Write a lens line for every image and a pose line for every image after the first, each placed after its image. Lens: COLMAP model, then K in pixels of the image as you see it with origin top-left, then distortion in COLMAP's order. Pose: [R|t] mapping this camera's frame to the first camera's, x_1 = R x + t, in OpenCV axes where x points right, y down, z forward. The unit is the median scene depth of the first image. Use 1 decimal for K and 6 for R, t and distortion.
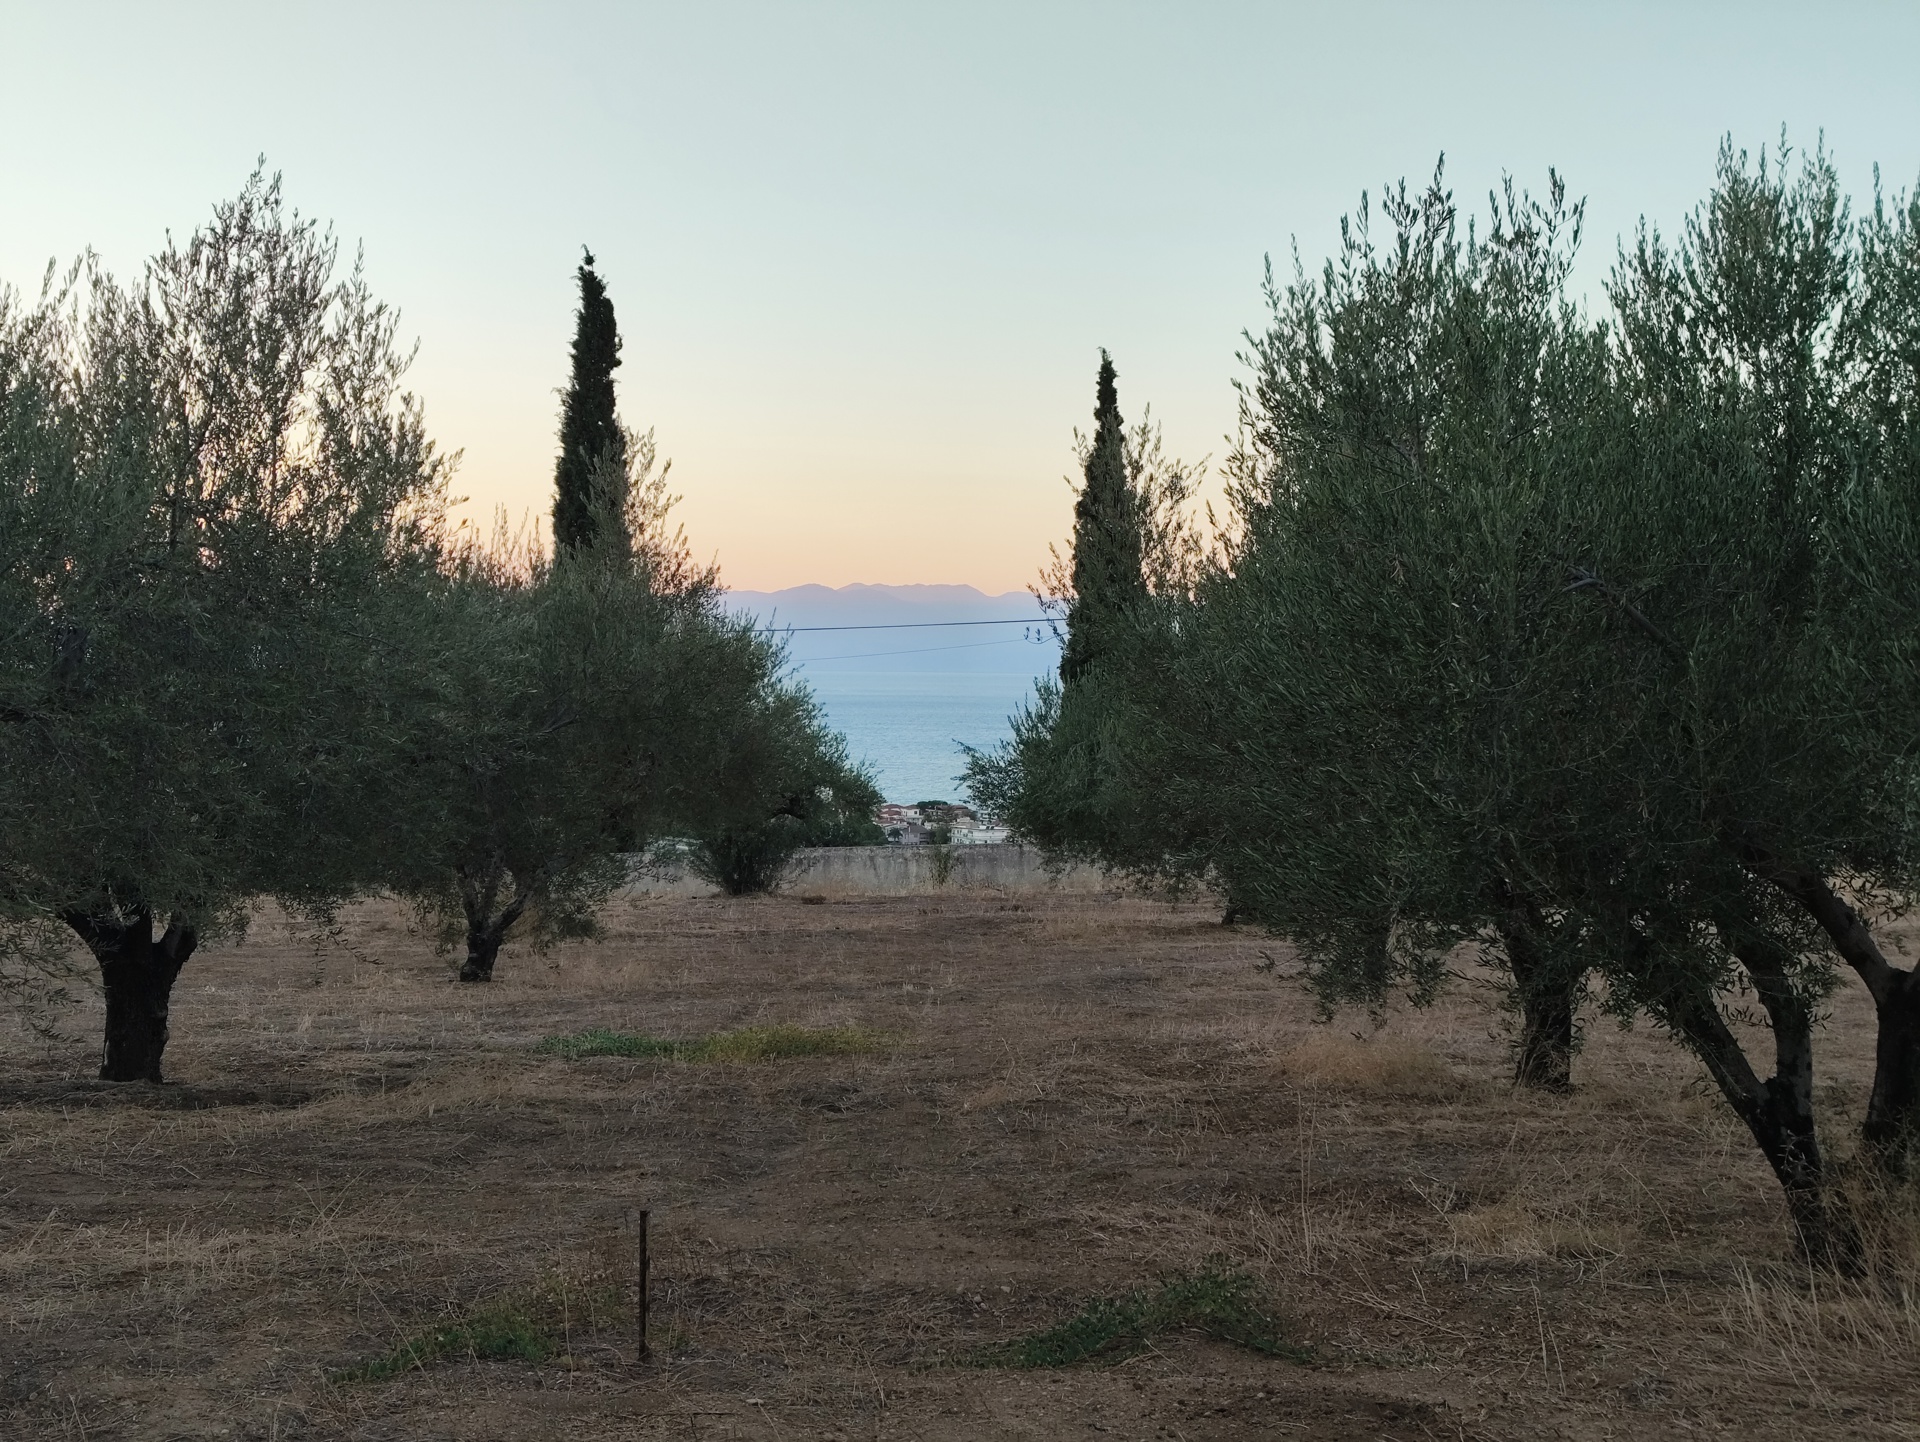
lens RADIAL K [[2807.6, 0, 958.2], [0, 2807.6, 722.4], [0, 0, 1]] dist [0.094979, 0.000000]
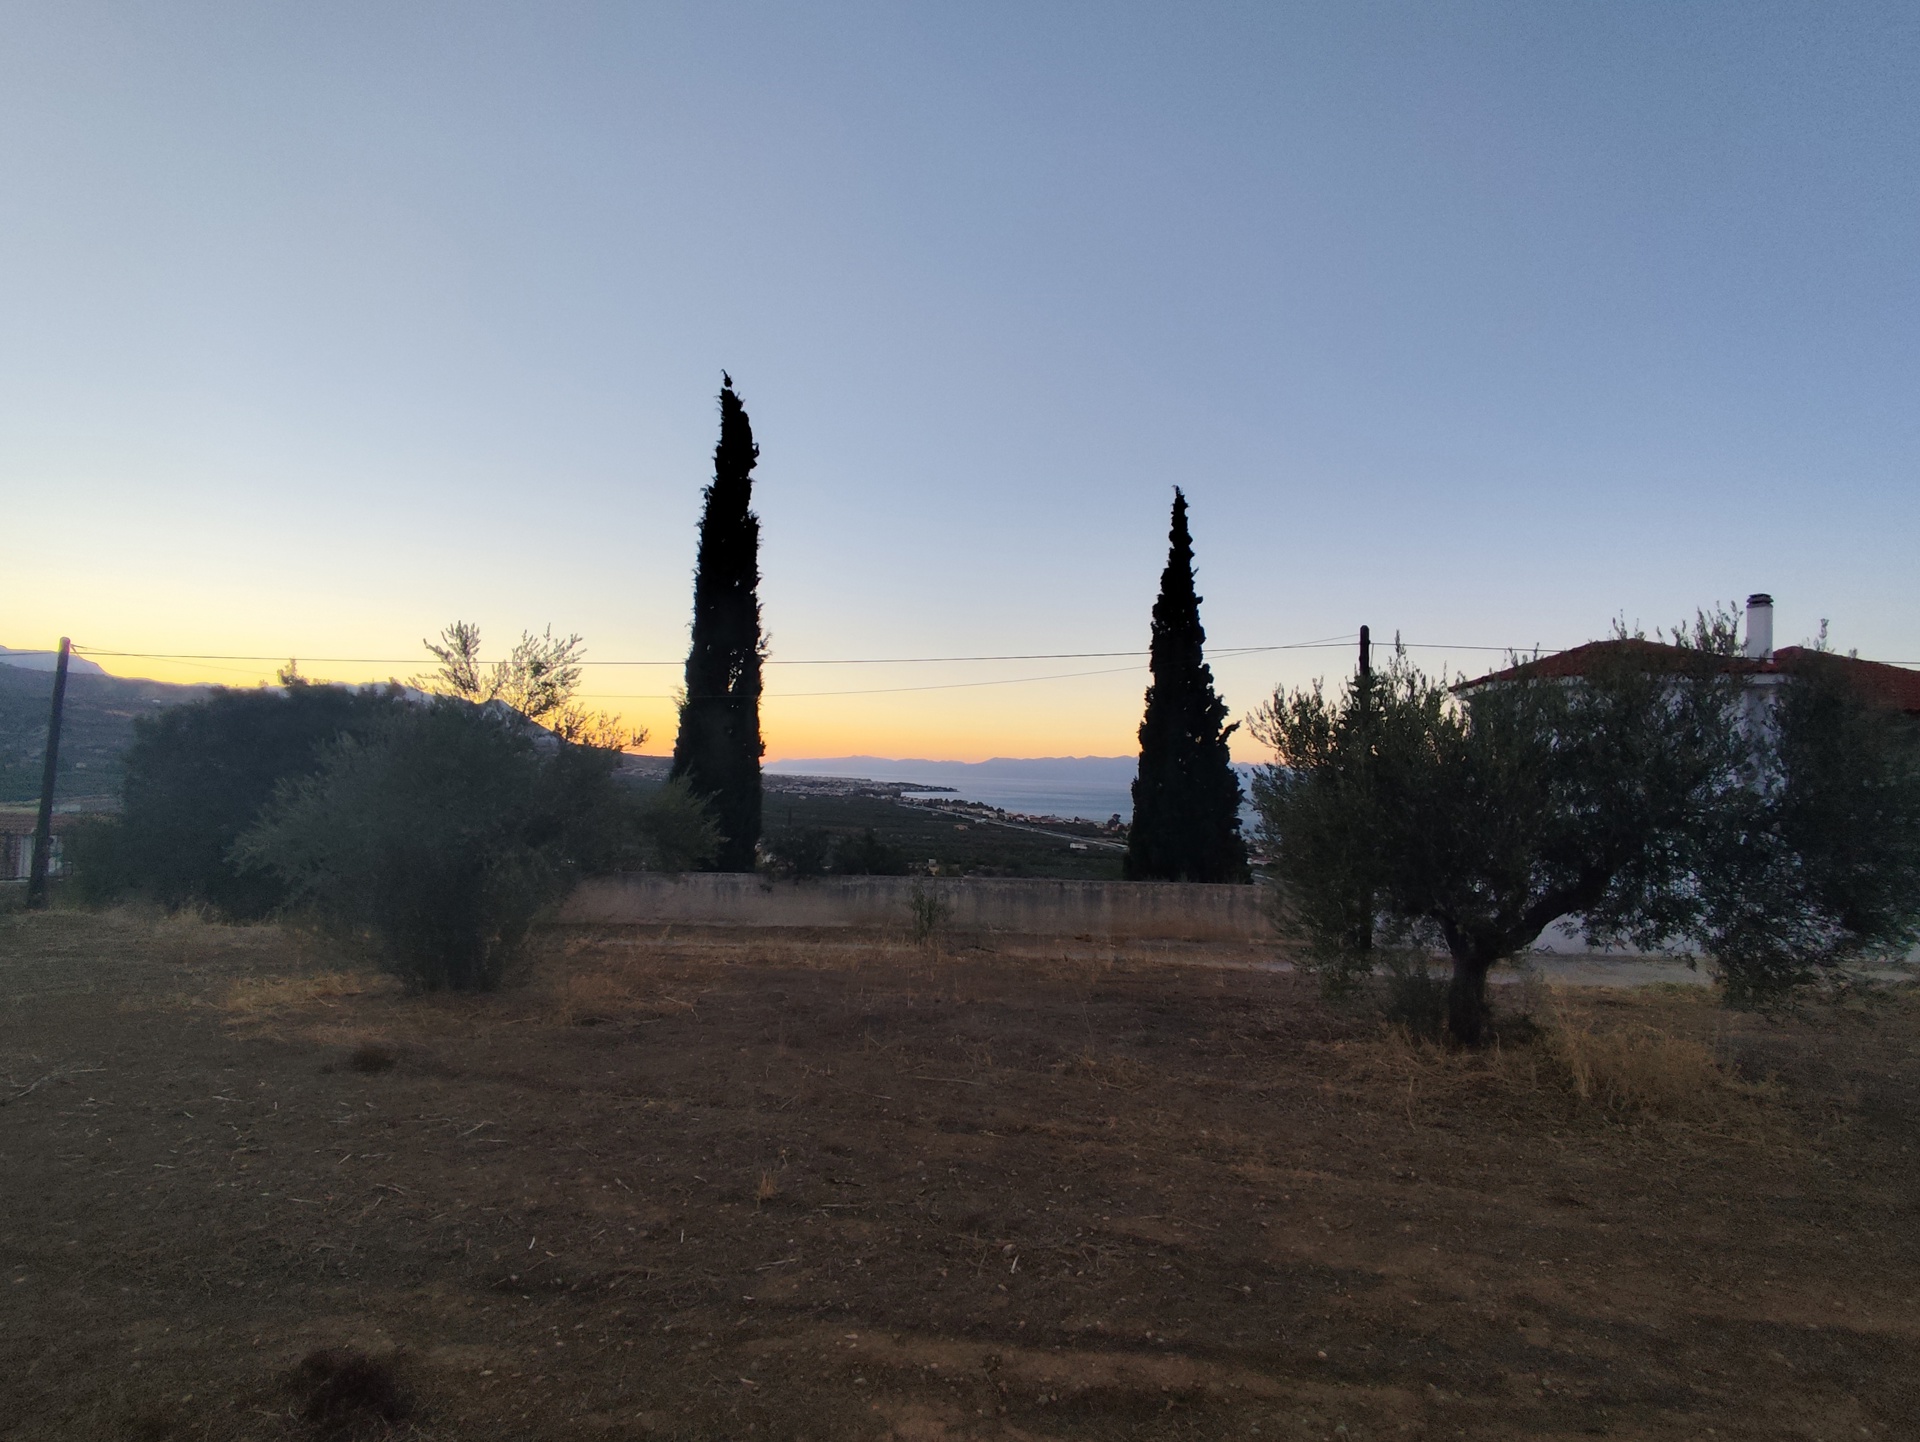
lens RADIAL K [[892.8, 0, 952.4], [0, 892.8, 725.3], [0, 0, 1]] dist [0.022608, -0.012196]
pose [[0.967989, 0.012702, -0.250670, 0.122987], [-0.036547, 0.995208, -0.090697, 0.034582], [0.248316, 0.096955, 0.963815, 1.300509]]
